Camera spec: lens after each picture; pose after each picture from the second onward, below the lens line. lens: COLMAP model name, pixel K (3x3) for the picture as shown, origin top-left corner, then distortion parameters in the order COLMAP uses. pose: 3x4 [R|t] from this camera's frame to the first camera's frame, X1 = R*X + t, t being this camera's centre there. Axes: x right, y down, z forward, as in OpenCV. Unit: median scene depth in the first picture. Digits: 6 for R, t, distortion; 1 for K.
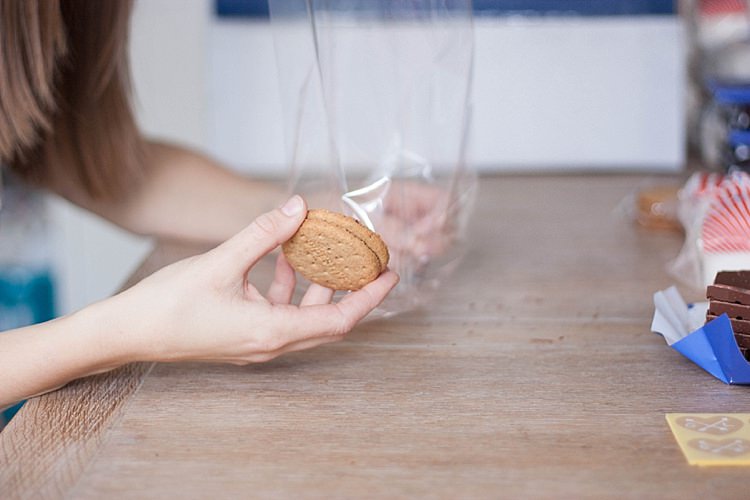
lens RADIAL K [[2102.8, 0, 375.0], [0, 2102.8, 250.0], [0, 0, 1]] dist [-0.013269, -0.006722]
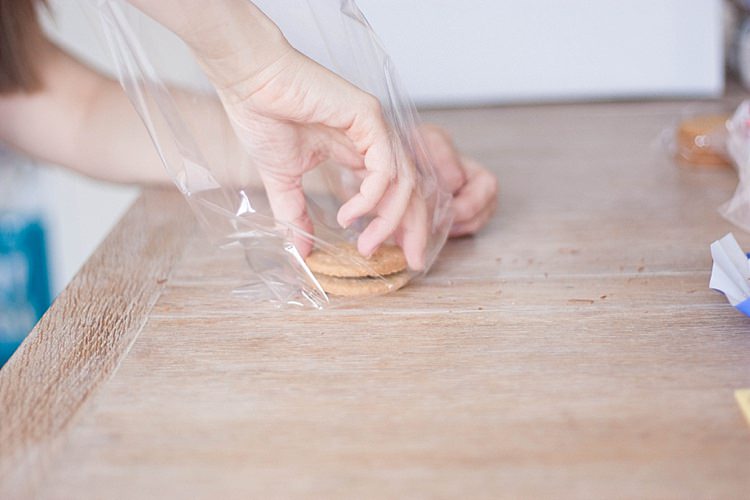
lens RADIAL K [[1705.9, 0, 375.0], [0, 1705.9, 250.0], [0, 0, 1]] dist [-0.010919, -0.402373]
pose [[0.999617, -0.027585, -0.002397, -0.003312], [0.027678, 0.997943, 0.057817, -0.021297], [0.000797, -0.057861, 0.998324, 0.308802]]
